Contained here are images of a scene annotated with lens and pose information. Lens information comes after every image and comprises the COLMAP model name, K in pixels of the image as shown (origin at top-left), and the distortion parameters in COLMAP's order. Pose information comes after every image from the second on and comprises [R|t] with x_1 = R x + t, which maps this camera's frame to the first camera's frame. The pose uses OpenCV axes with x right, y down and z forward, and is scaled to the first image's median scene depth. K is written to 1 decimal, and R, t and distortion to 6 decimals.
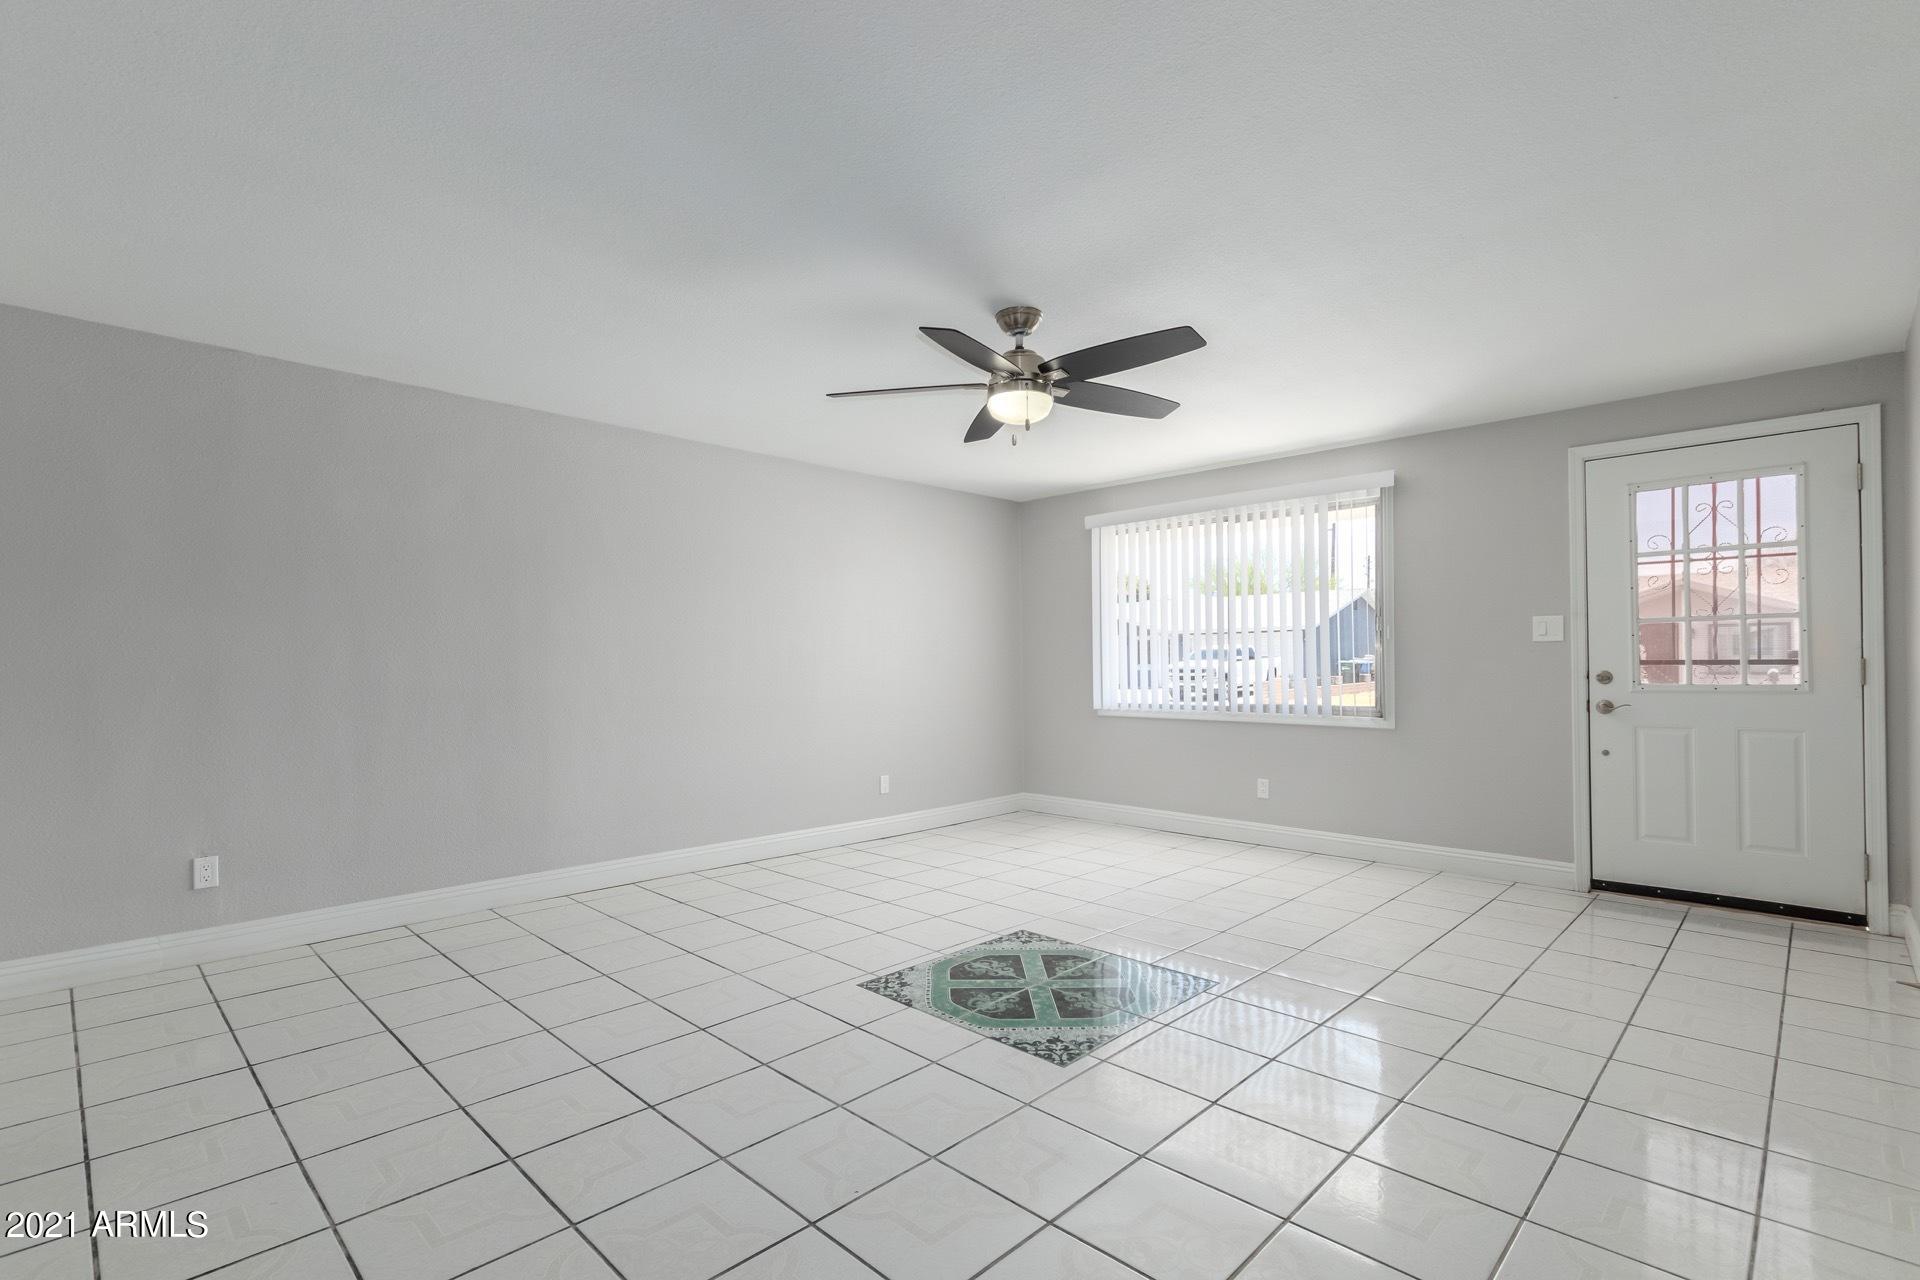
lens RADIAL K [[896.4, 0, 953.3], [0, 896.4, 665.4], [0, 0, 1]] dist [0.001759, 0.000198]
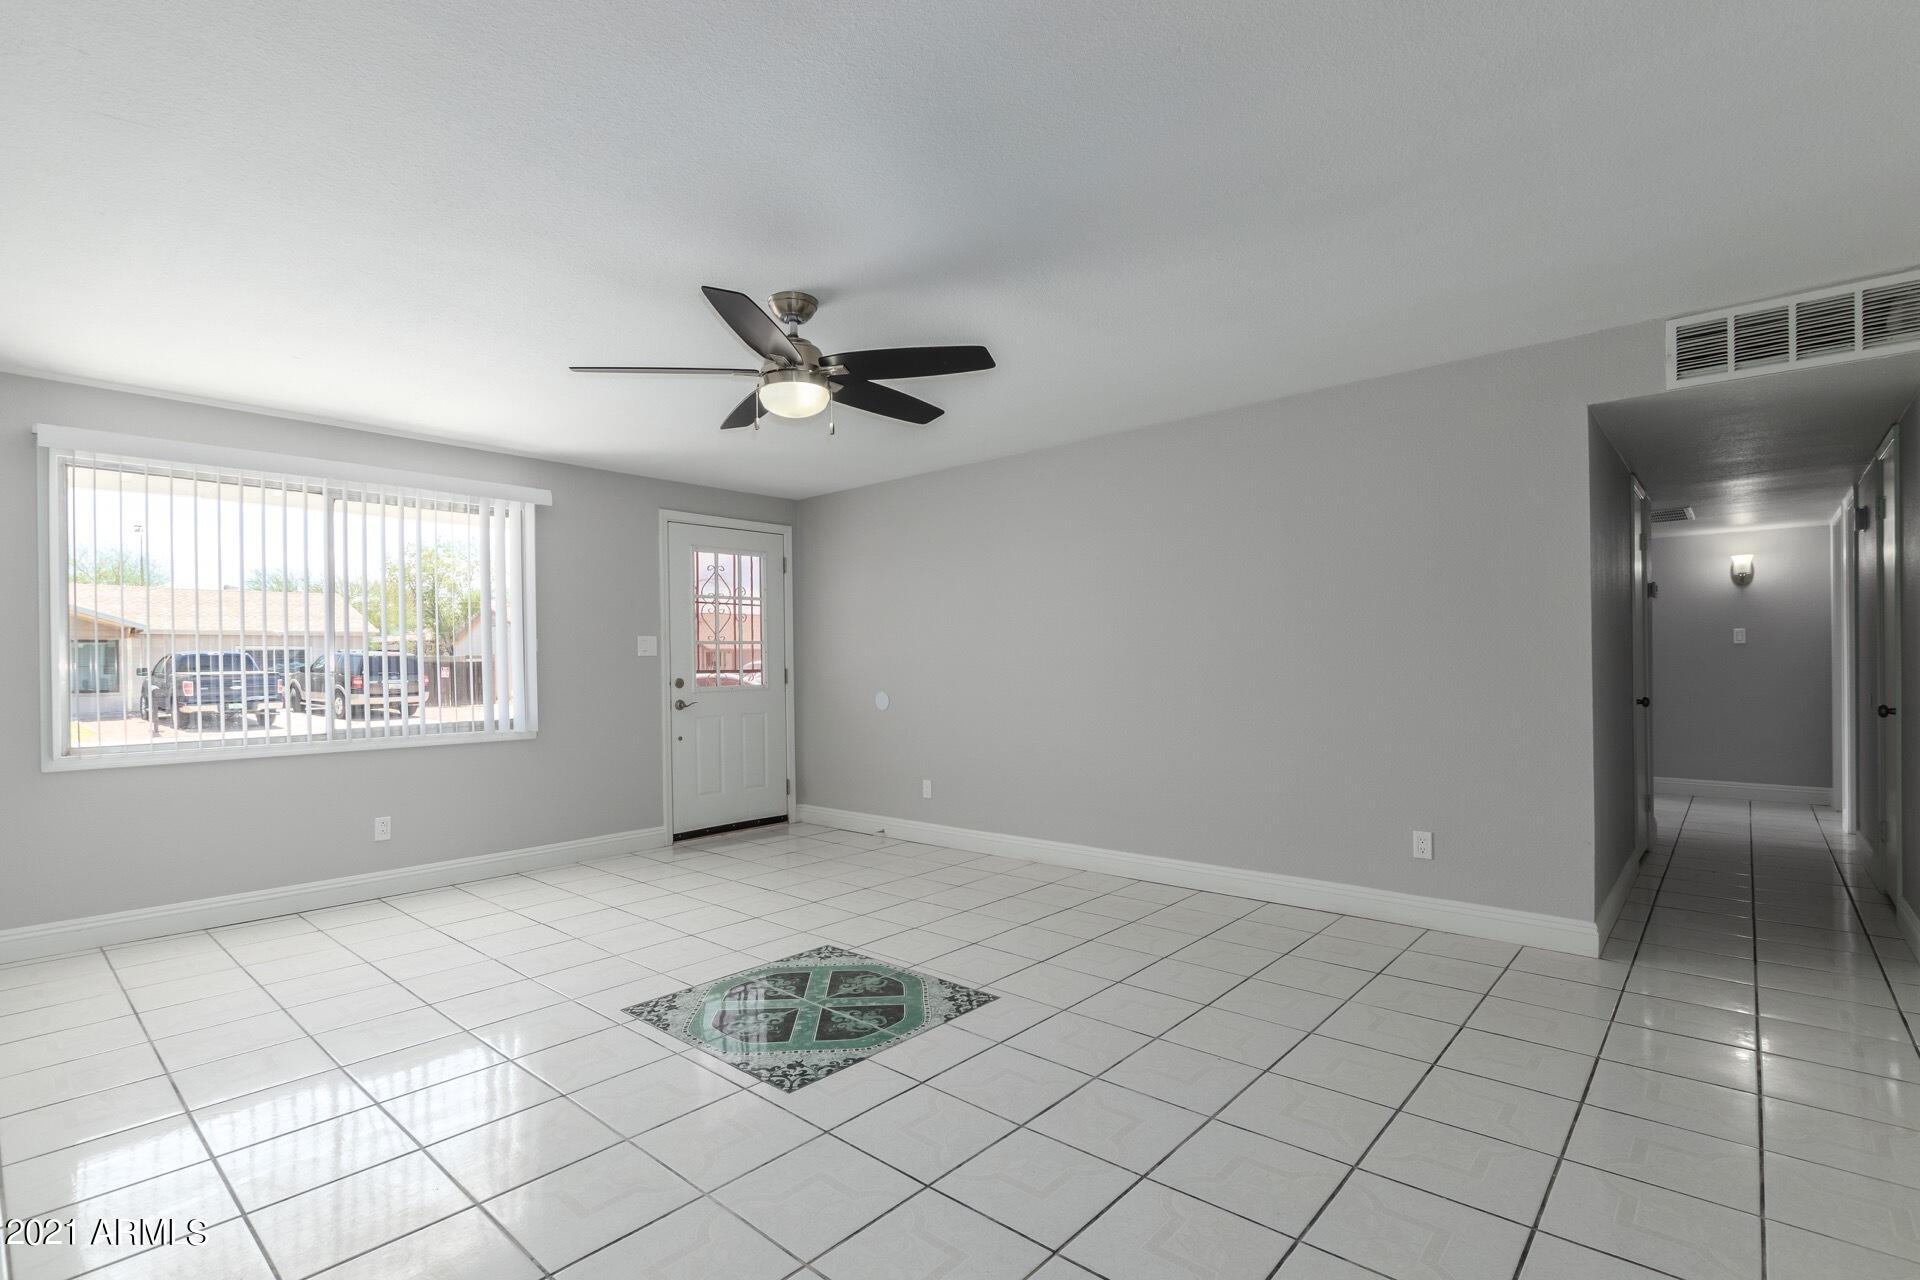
lens RADIAL K [[888.3, 0, 951.6], [0, 888.3, 659.0], [0, 0, 1]] dist [0.001987, 0.000537]
pose [[-0.043435, 0.010855, 0.998997, -0.823028], [0.018895, 0.999771, -0.010042, -0.002445], [-0.998878, 0.018439, -0.043631, 0.836893]]
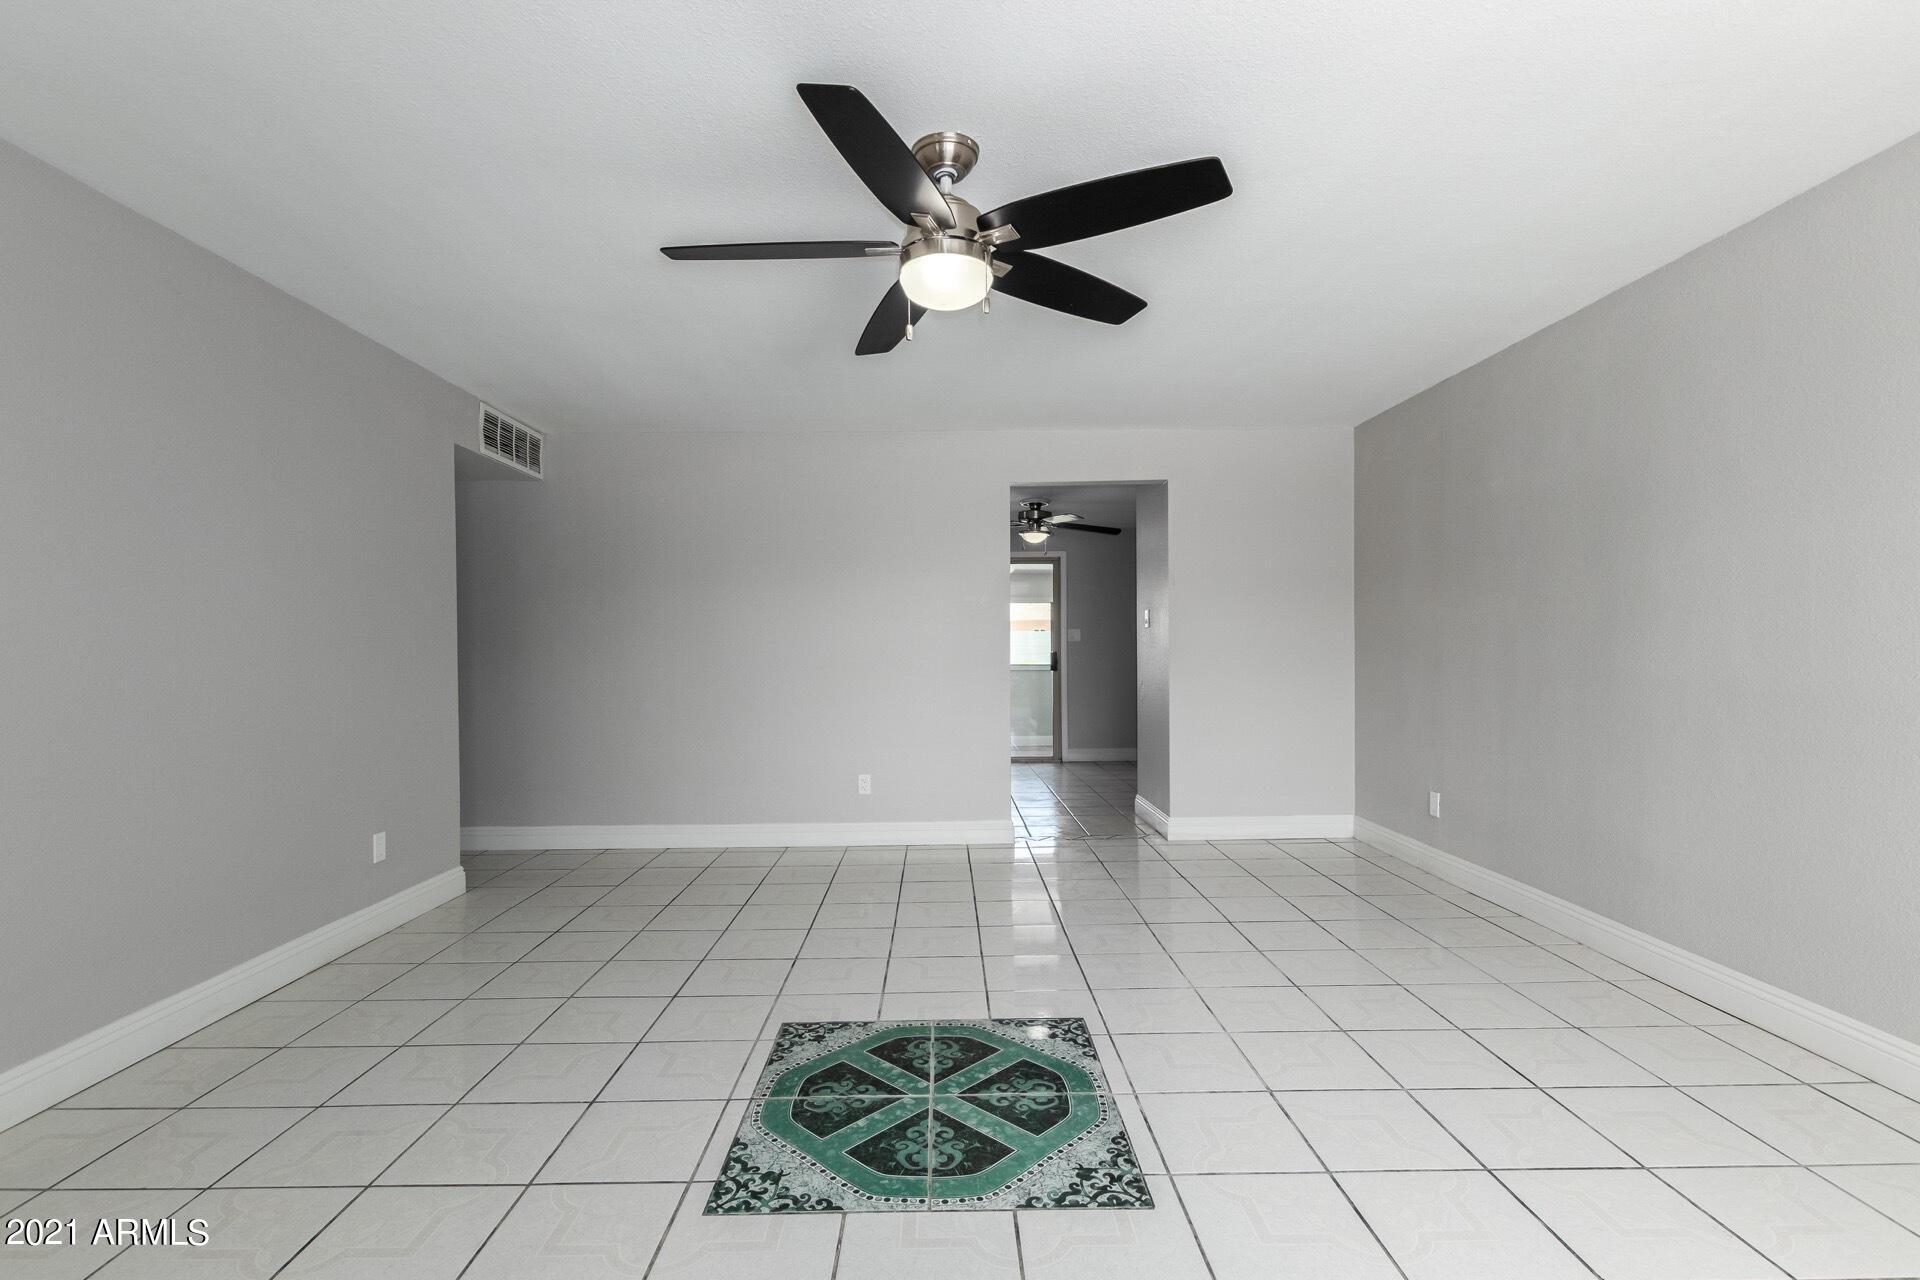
lens RADIAL K [[885.4, 0, 949.0], [0, 885.4, 659.4], [0, 0, 1]] dist [0.001409, -0.000444]
pose [[-0.710034, 0.019500, -0.703898, 0.542563], [0.008782, 0.999784, 0.018839, -0.004772], [0.704113, 0.007195, -0.710052, 1.424618]]
